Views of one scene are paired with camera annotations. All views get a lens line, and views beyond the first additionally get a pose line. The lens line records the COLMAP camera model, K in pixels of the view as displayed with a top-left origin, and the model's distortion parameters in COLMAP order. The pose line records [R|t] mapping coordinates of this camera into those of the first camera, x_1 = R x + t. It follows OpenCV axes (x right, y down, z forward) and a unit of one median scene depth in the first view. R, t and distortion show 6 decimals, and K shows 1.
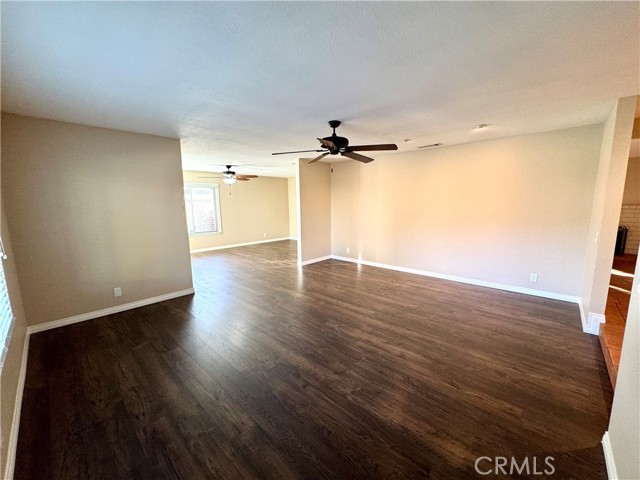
lens RADIAL K [[255.6, 0, 318.0], [0, 255.6, 240.2], [0, 0, 1]] dist [-0.001658, 0.000942]
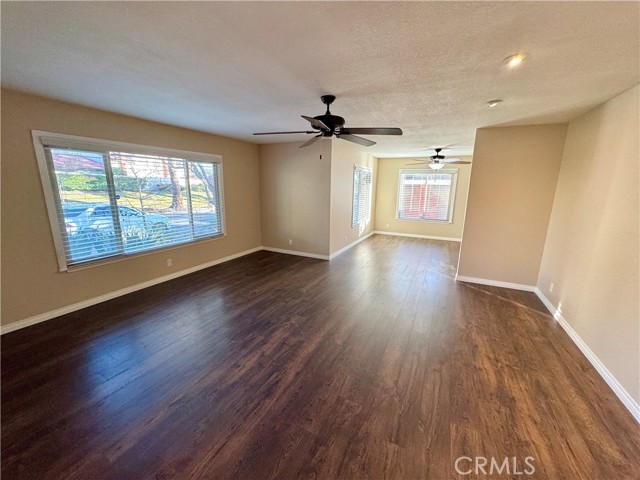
lens RADIAL K [[255.6, 0, 324.9], [0, 255.6, 240.3], [0, 0, 1]] dist [-0.001658, 0.000942]
pose [[0.290867, 0.216682, -0.931904, 0.912272], [-0.157689, 0.971554, 0.176684, -0.152801], [0.943679, 0.095559, 0.316761, 0.747729]]
